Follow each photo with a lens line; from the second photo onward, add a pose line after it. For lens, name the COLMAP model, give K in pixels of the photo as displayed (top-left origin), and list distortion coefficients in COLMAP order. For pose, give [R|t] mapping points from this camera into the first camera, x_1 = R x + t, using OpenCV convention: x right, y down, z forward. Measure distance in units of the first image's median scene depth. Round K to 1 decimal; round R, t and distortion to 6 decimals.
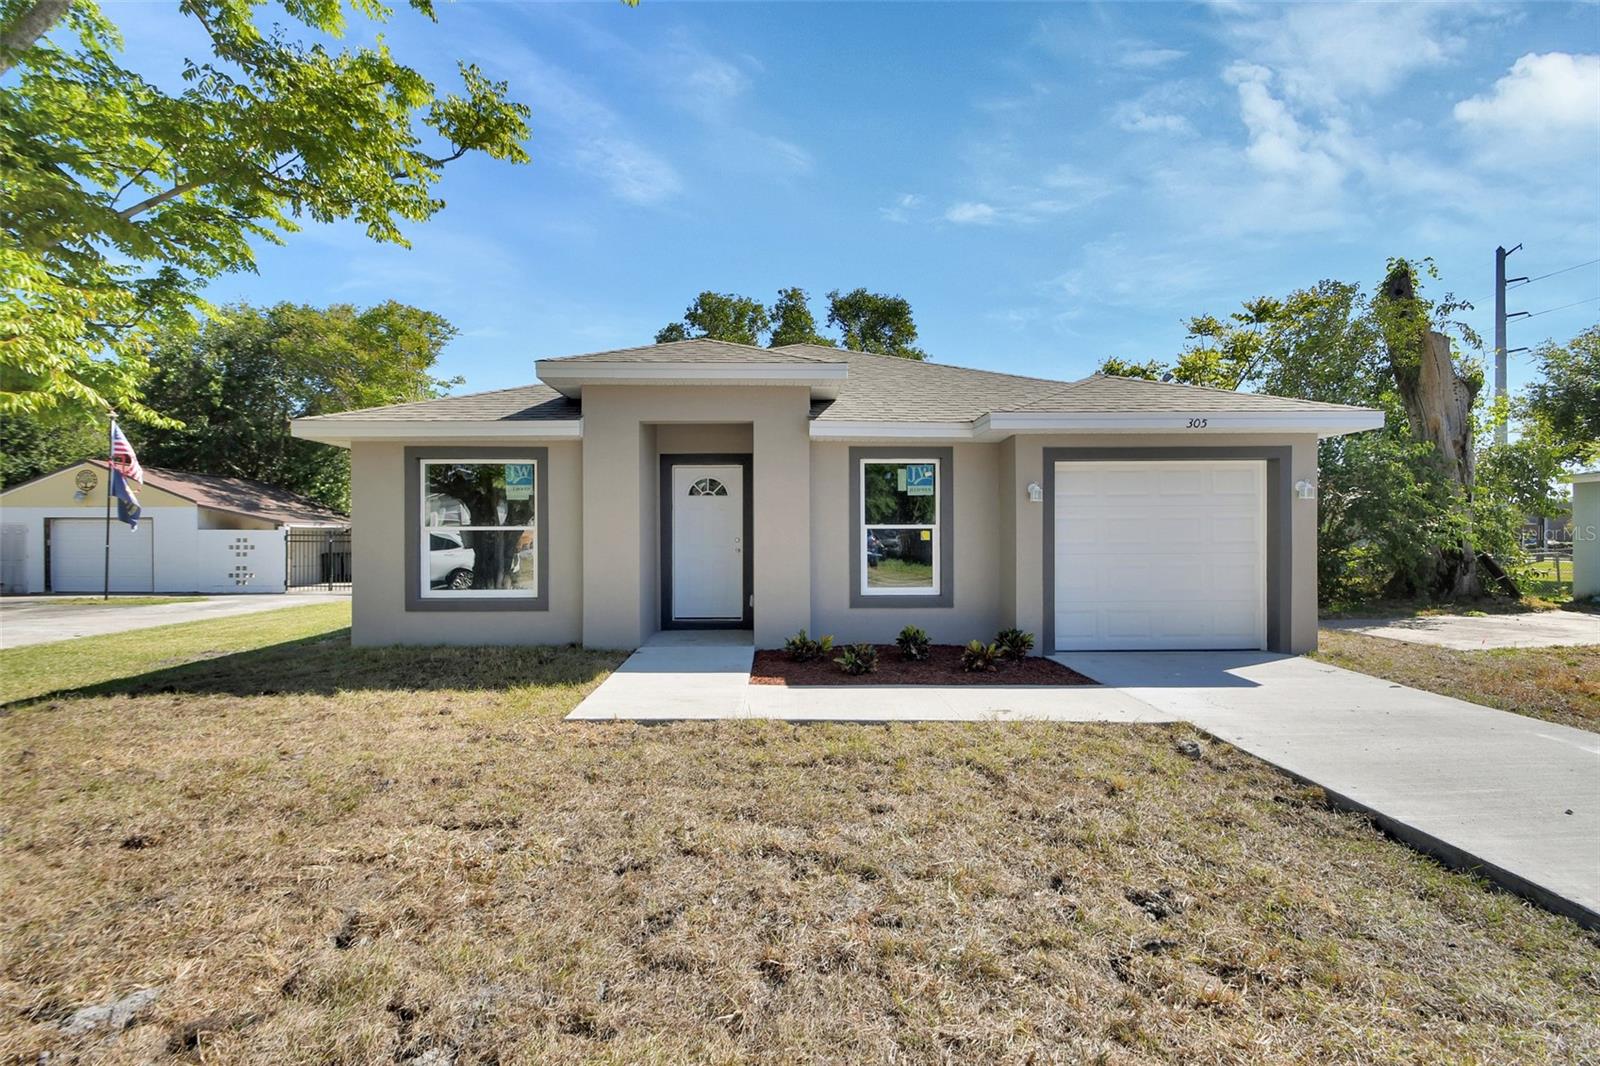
lens RADIAL K [[774.5, 0, 786.9], [0, 774.5, 516.2], [0, 0, 1]] dist [0.009850, -0.000115]
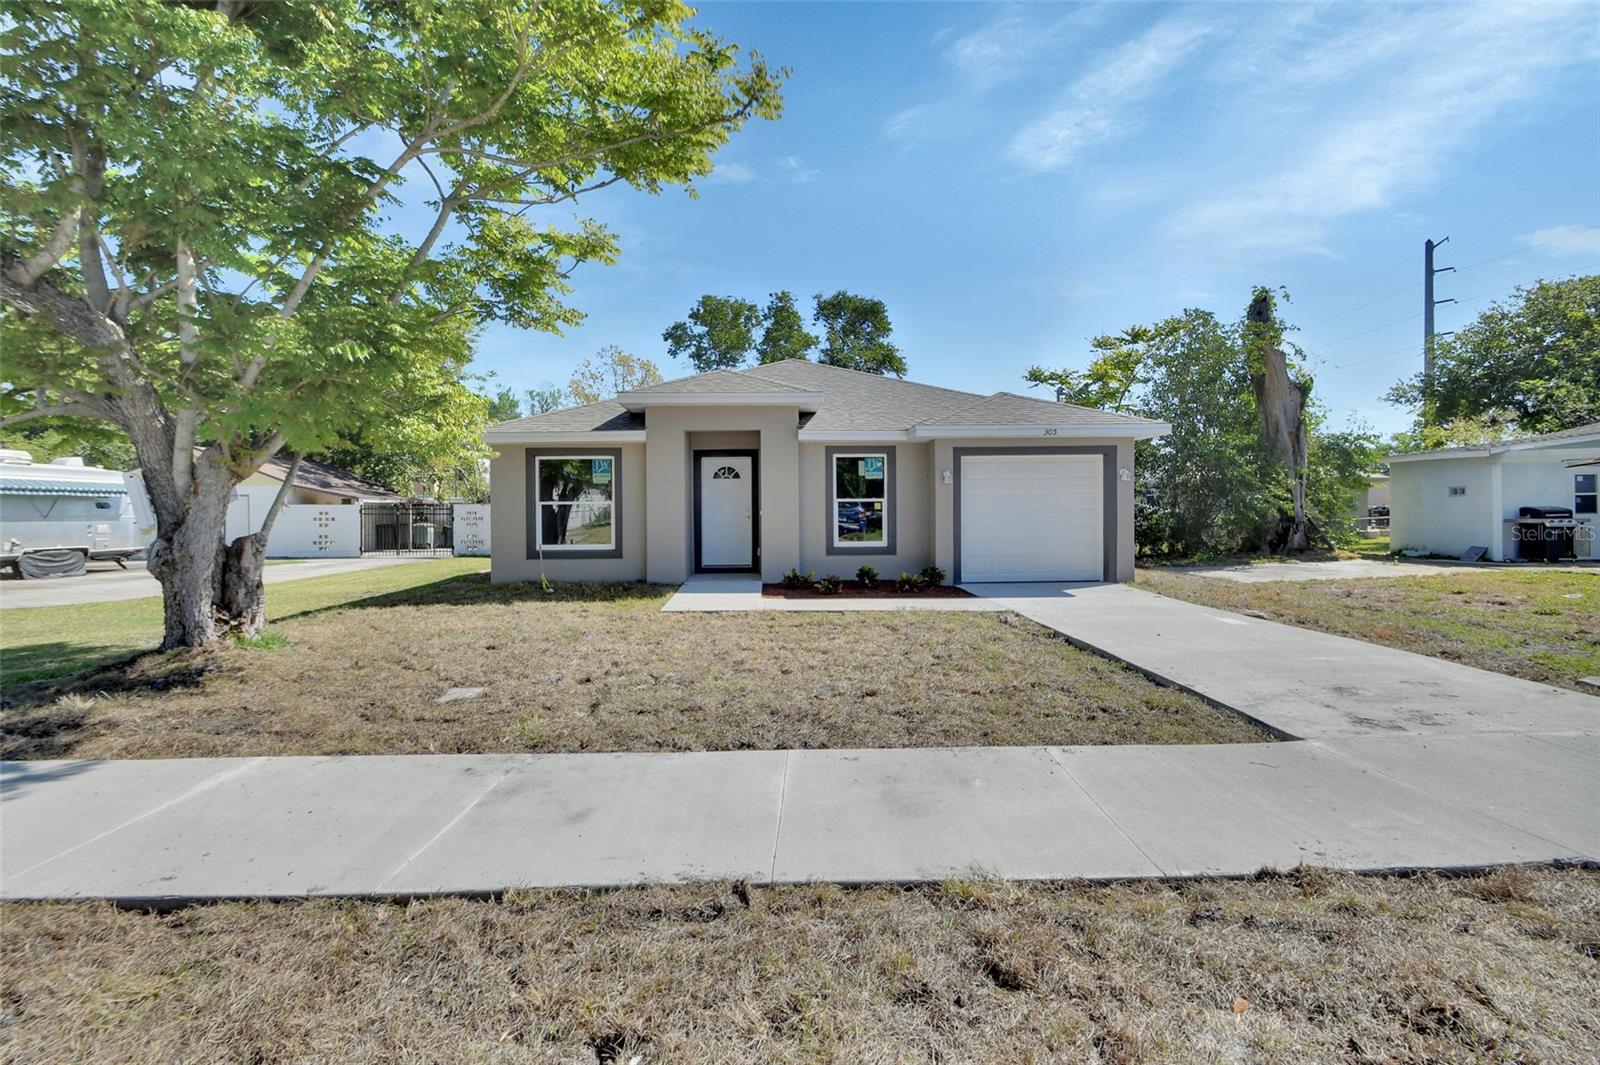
lens RADIAL K [[760.0, 0, 773.9], [0, 760.0, 507.3], [0, 0, 1]] dist [0.022918, -0.013409]
pose [[0.999981, -0.005343, -0.002908, -0.012715], [0.005413, 0.999684, 0.024555, -0.008489], [0.002776, -0.024571, 0.999694, -0.409763]]
